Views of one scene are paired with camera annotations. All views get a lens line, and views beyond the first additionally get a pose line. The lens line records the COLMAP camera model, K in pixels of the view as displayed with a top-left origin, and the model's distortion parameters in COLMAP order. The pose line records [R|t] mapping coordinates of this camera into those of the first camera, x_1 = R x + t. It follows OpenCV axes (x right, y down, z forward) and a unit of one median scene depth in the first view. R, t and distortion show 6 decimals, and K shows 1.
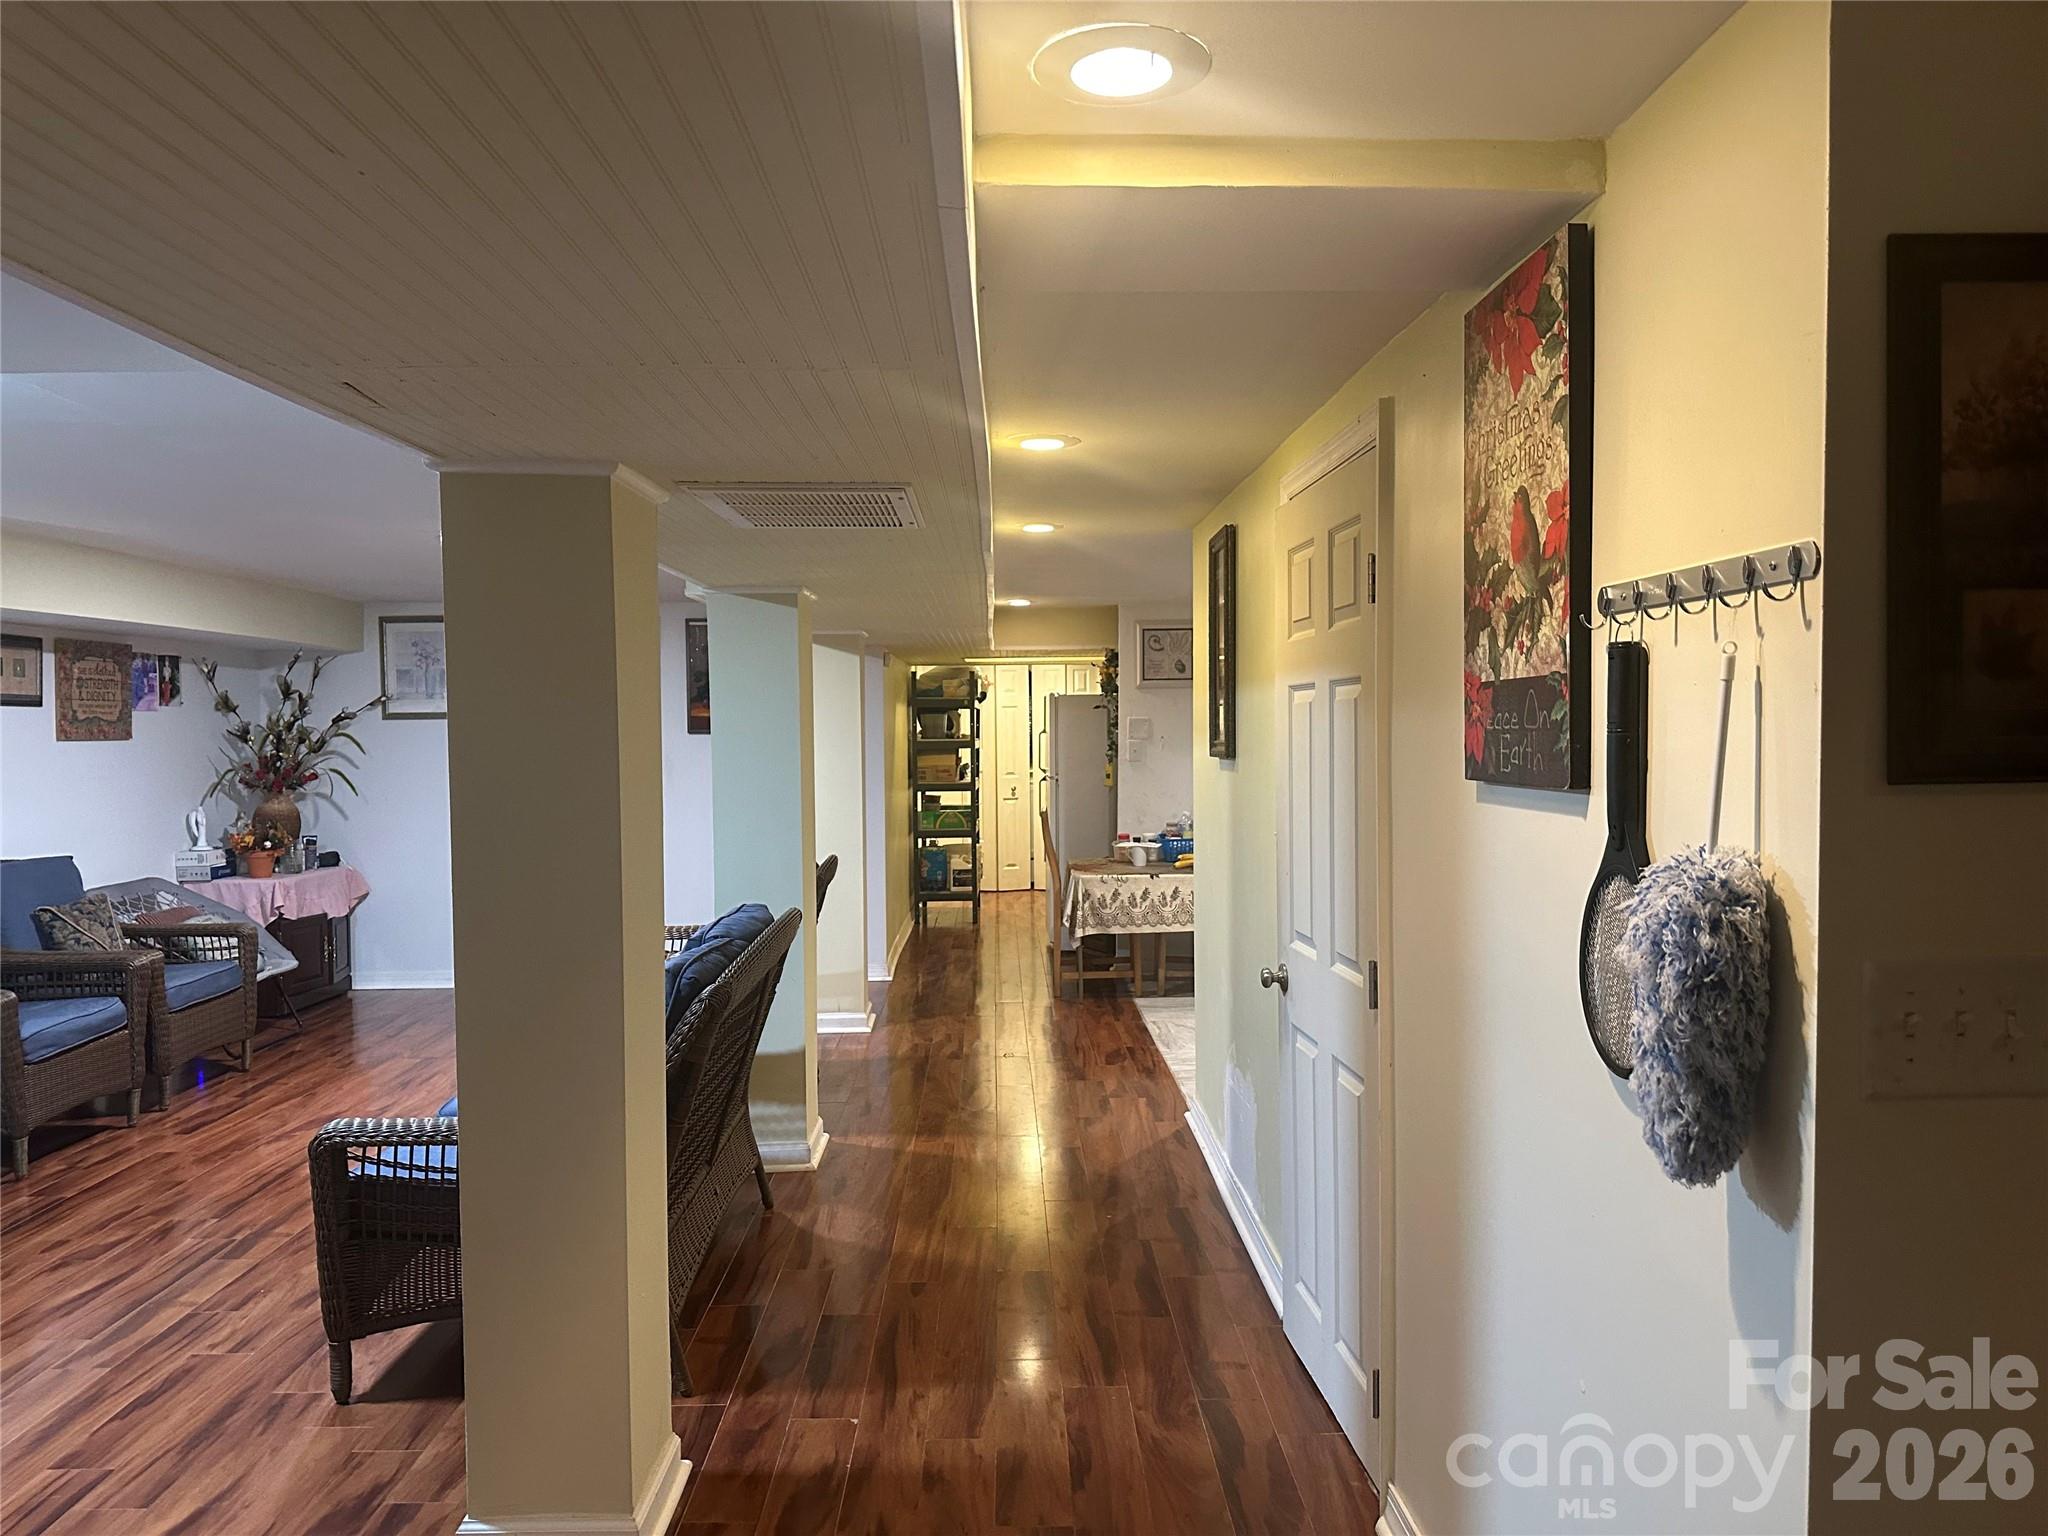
lens RADIAL K [[1450.7, 0, 1037.8], [0, 1450.7, 763.6], [0, 0, 1]] dist [0.034611, -0.006627]
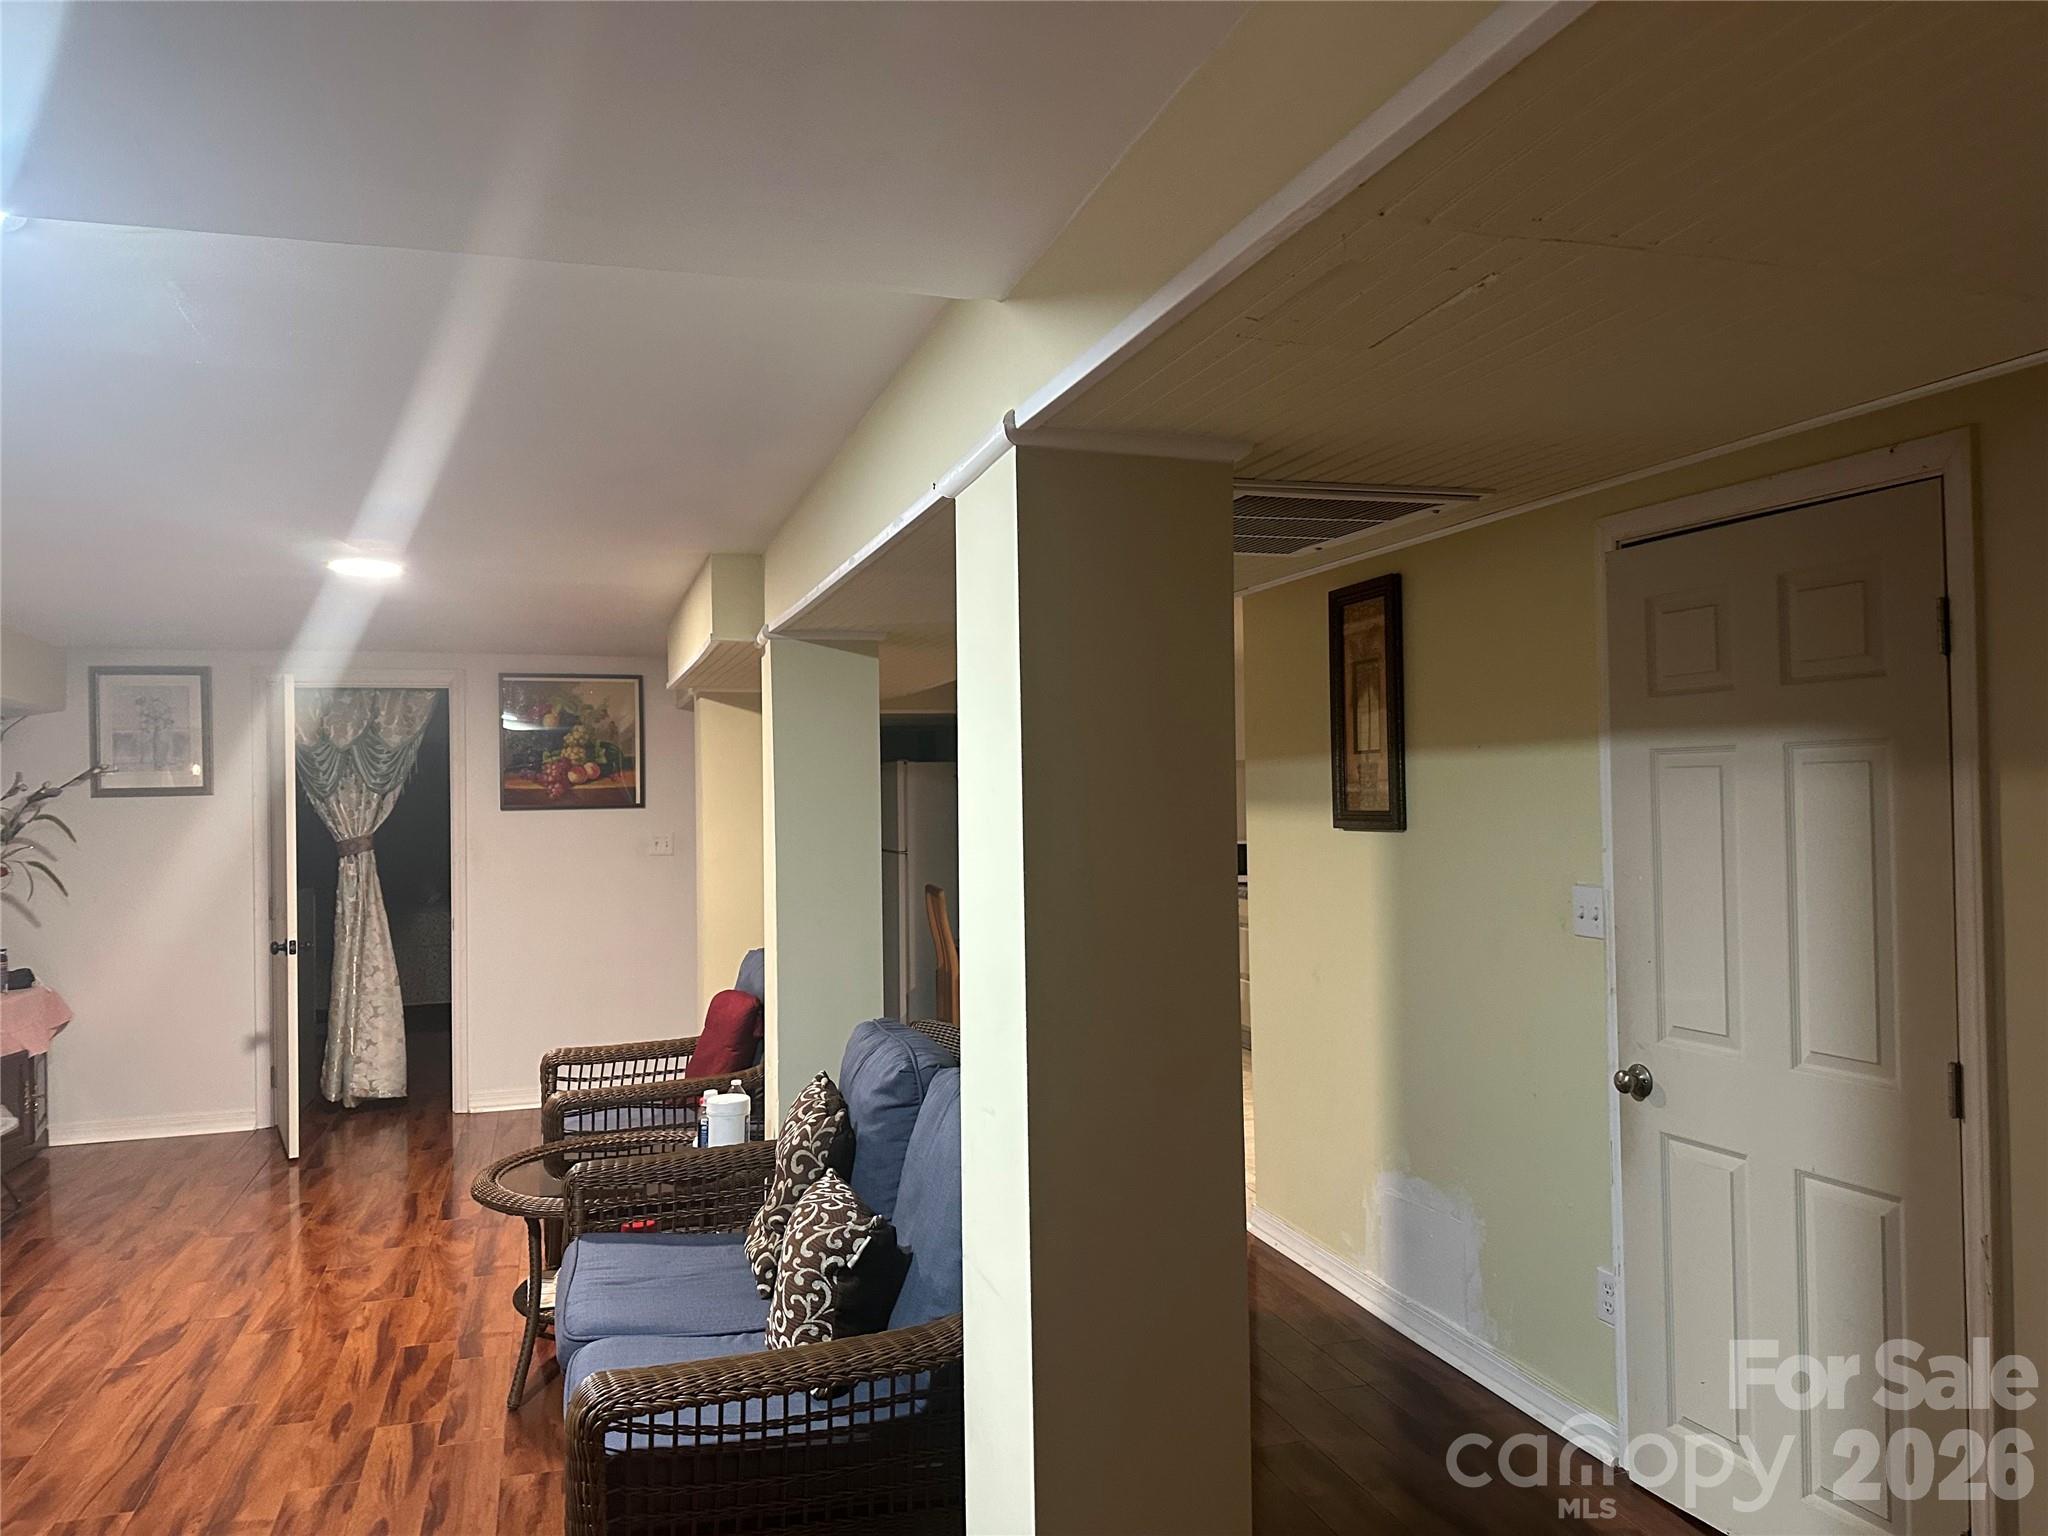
lens RADIAL K [[1450.7, 0, 1024.6], [0, 1450.7, 770.2], [0, 0, 1]] dist [0.034611, -0.006627]
pose [[0.962479, -0.005568, 0.271299, -0.191852], [0.017101, 0.999047, -0.040167, -0.004542], [-0.270817, 0.043299, 0.961657, 0.108997]]
